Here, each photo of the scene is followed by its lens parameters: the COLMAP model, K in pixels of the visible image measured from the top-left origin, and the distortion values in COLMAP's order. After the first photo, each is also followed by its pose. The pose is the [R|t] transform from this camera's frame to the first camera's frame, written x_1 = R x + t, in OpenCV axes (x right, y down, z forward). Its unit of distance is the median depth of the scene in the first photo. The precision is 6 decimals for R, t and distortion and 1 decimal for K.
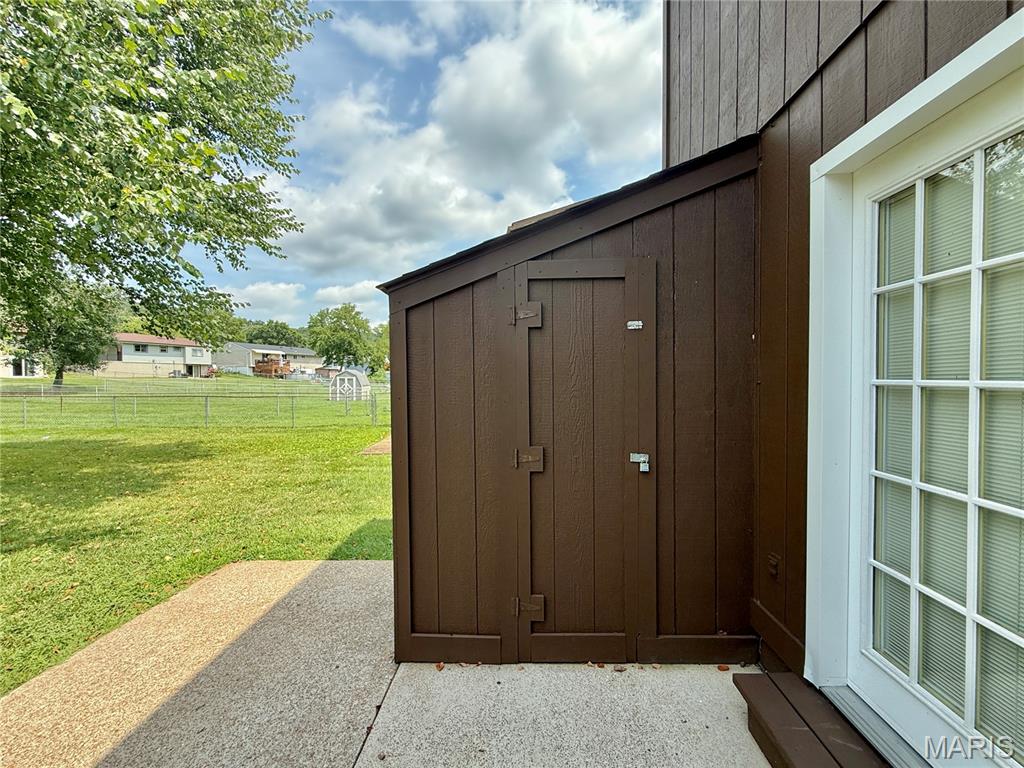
lens RADIAL K [[407.5, 0, 509.7], [0, 407.5, 386.7], [0, 0, 1]] dist [0.000389, 0.000026]
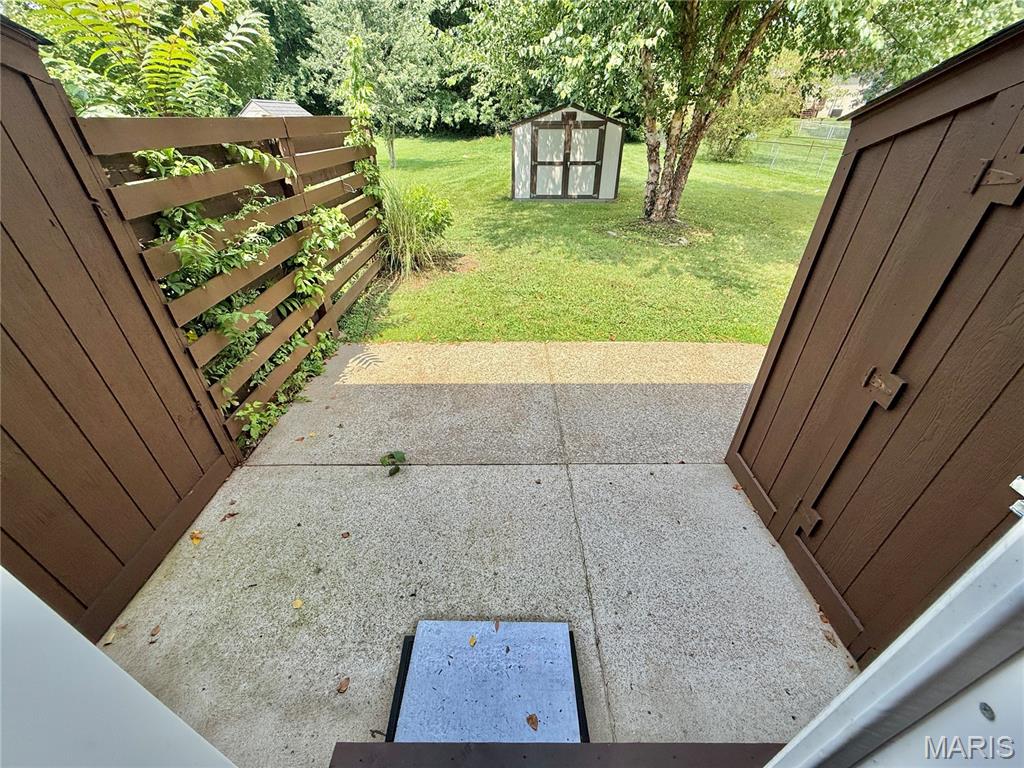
lens RADIAL K [[407.5, 0, 509.7], [0, 407.5, 386.7], [0, 0, 1]] dist [0.000389, 0.000026]
pose [[0.042895, 0.553740, -0.831584, 0.652818], [-0.012881, 0.832588, 0.553744, -0.238128], [0.998997, -0.013041, 0.042846, 0.261913]]
